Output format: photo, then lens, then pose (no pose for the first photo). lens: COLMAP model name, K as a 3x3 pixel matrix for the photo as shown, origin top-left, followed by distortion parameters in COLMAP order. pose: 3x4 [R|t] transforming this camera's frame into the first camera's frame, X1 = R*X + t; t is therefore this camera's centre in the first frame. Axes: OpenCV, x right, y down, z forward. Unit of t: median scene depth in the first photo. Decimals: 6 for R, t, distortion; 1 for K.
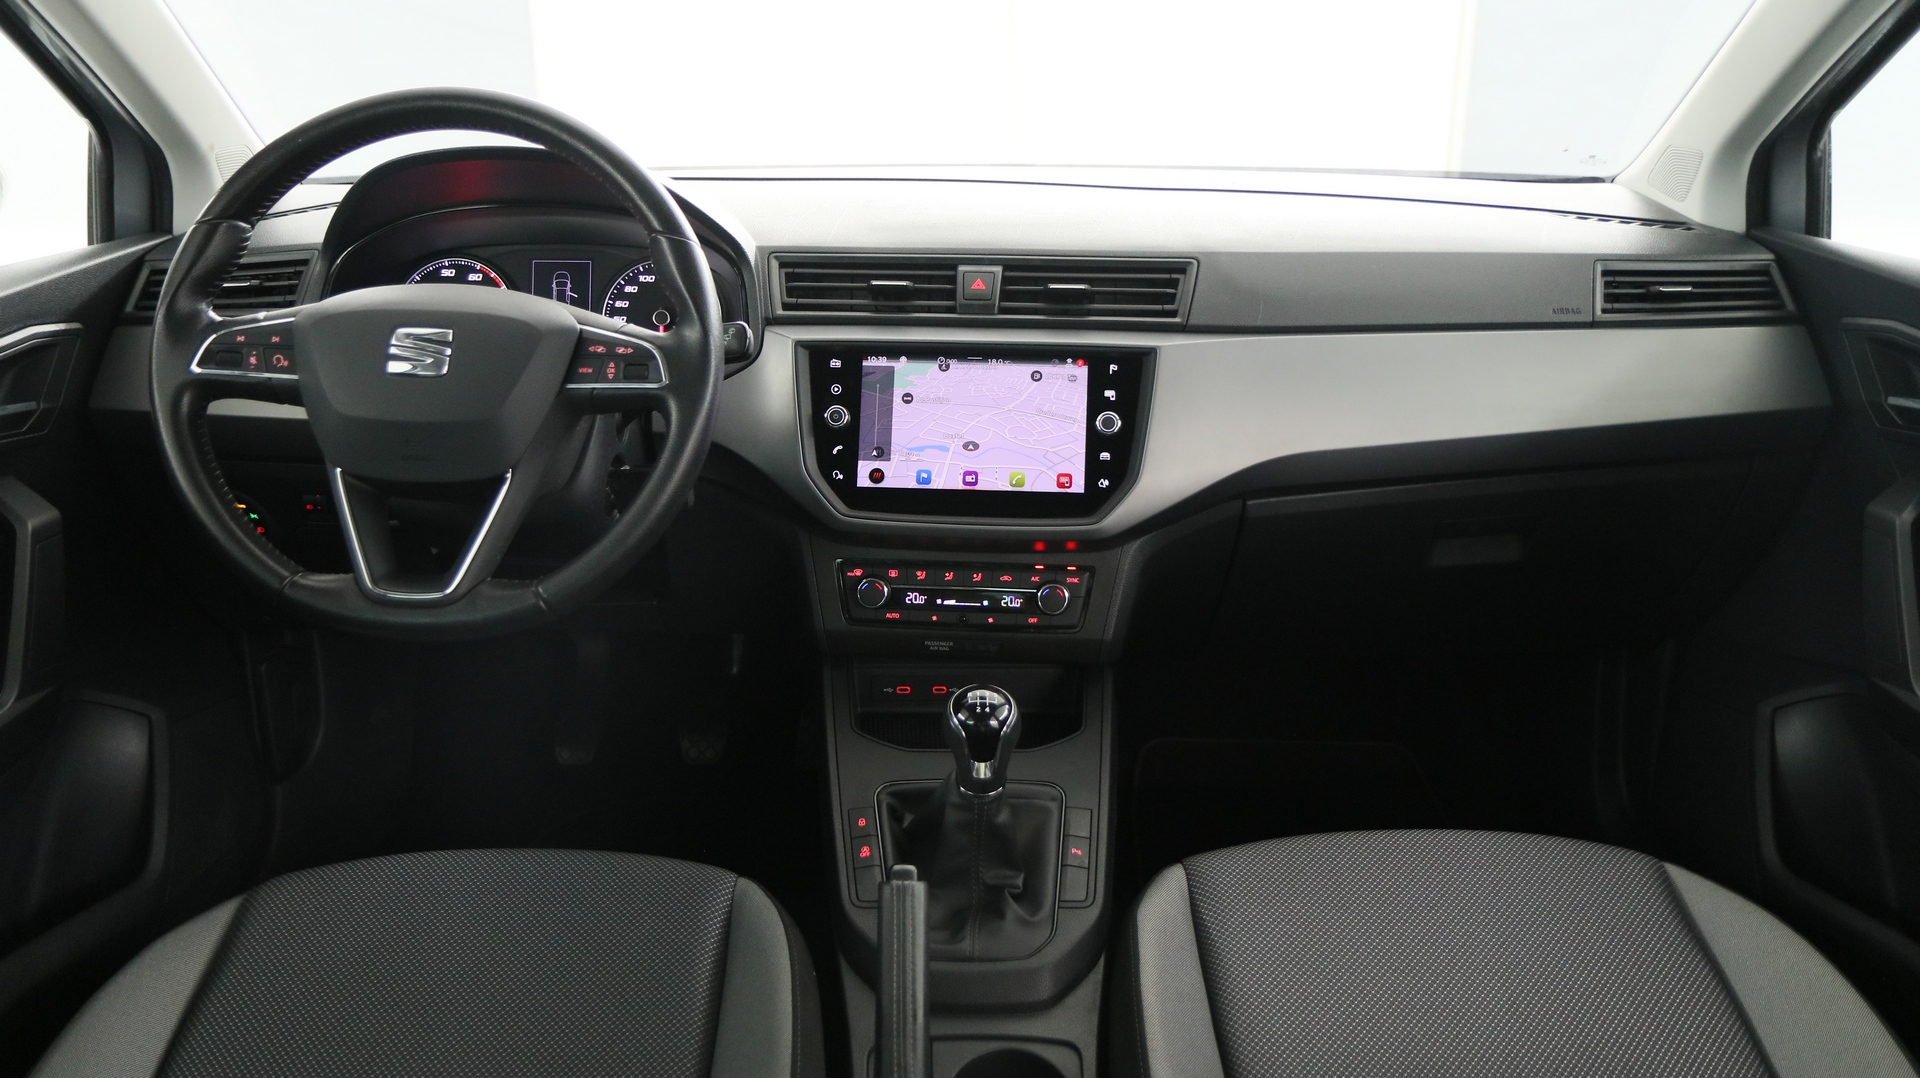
lens RADIAL K [[1472.4, 0, 960.0], [0, 1472.4, 539.0], [0, 0, 1]] dist [-0.009094, 0.002641]
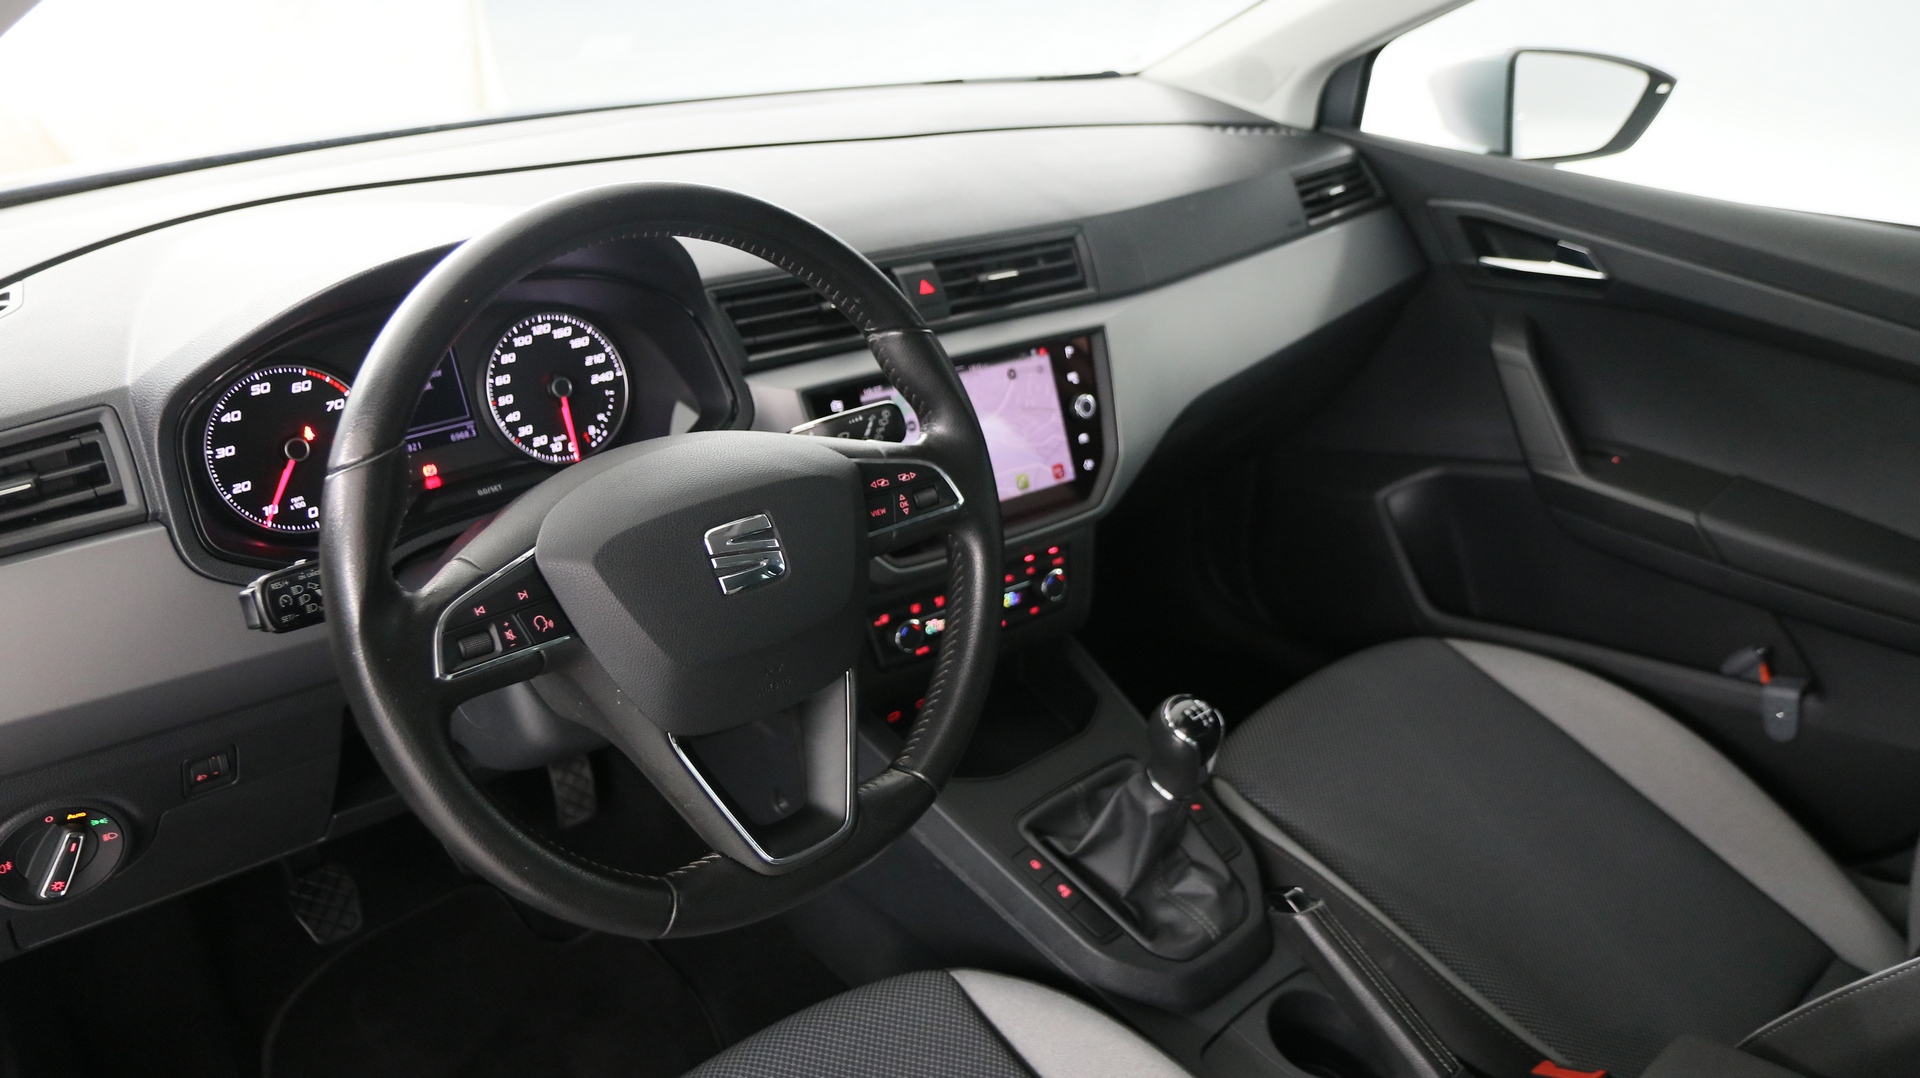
lens RADIAL K [[1424.2, 0, 934.5], [0, 1424.2, 542.9], [0, 0, 1]] dist [-0.007269, -0.003307]
pose [[0.743126, -0.280434, 0.607553, -0.588703], [0.182190, 0.958439, 0.219550, -0.218782], [-0.643871, -0.052464, 0.763333, 0.303080]]
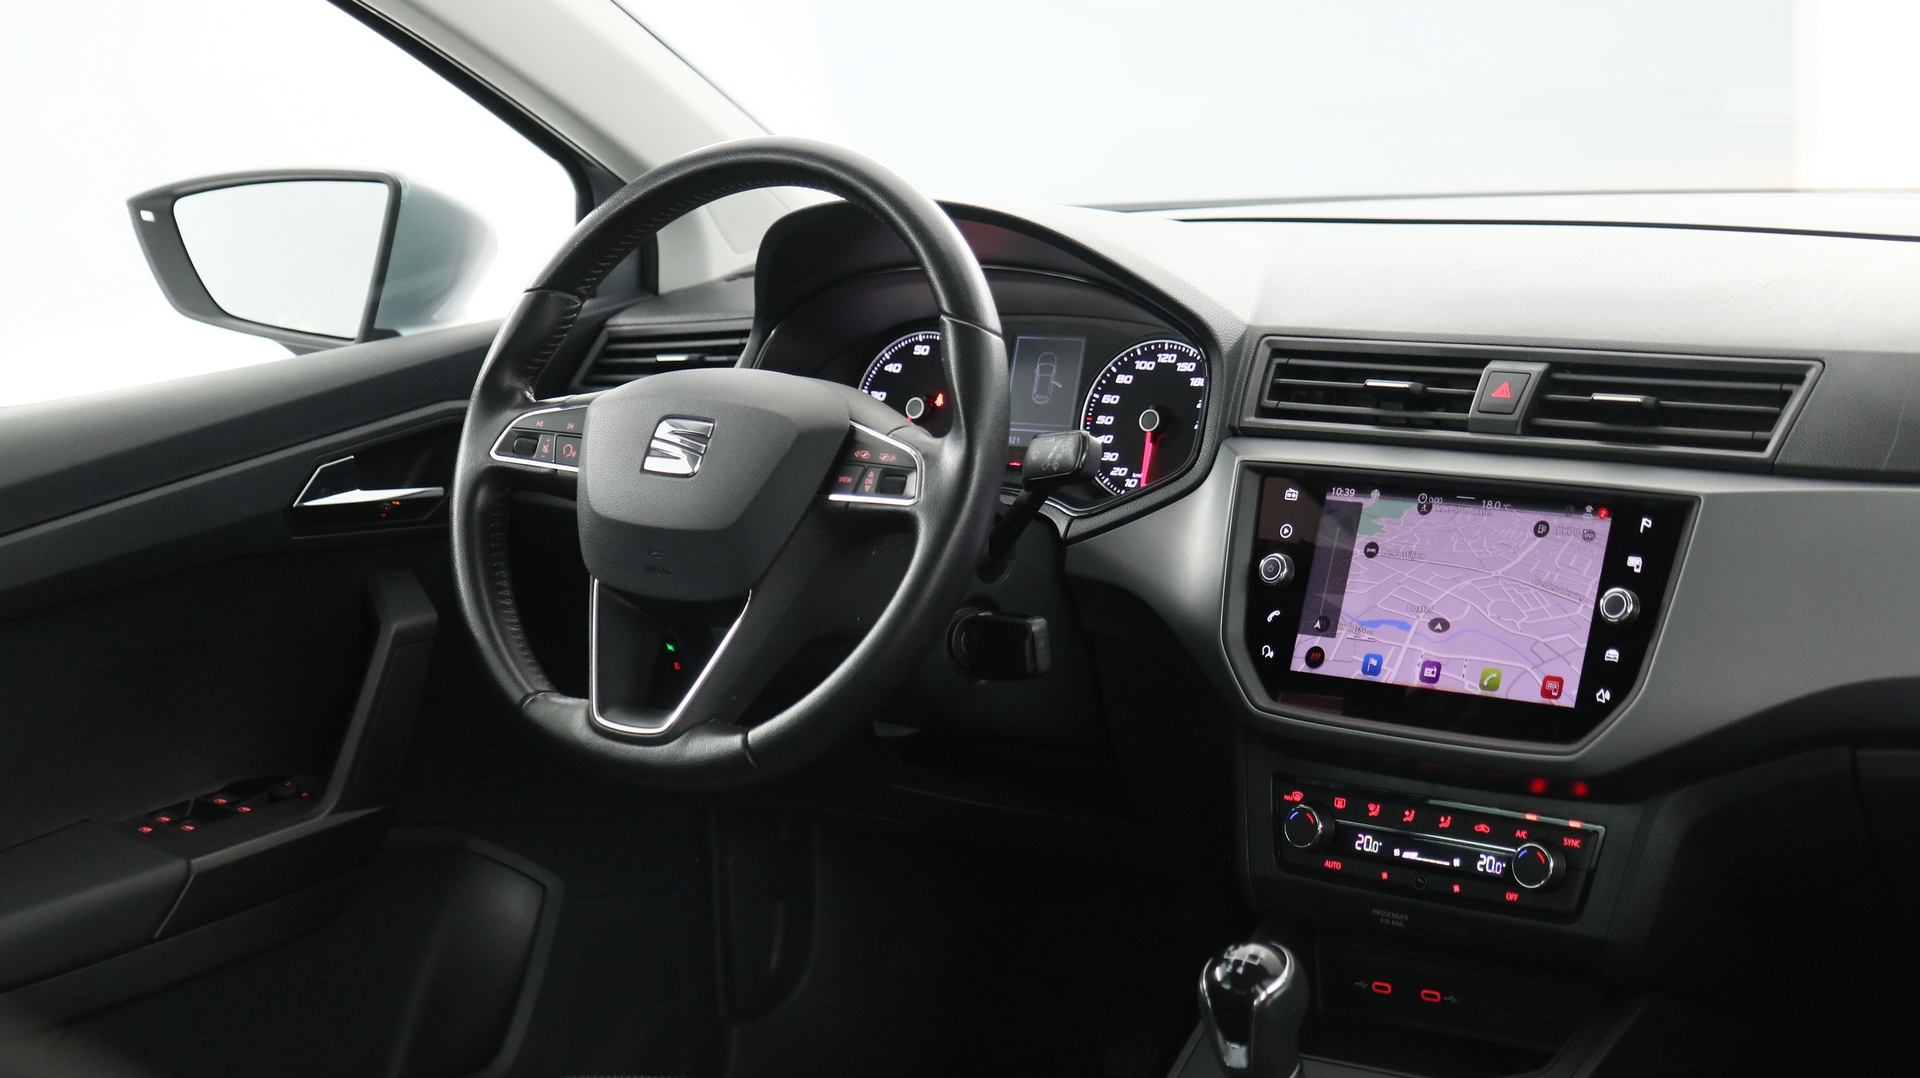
lens RADIAL K [[3111.1, 0, 960.0], [0, 3111.1, 539.0], [0, 0, 1]] dist [-0.007226, 0.059574]
pose [[0.810038, 0.062008, -0.583090, 0.657417], [-0.124351, 0.989941, -0.067476, 0.021725], [0.573040, 0.127166, 0.809601, -0.291139]]
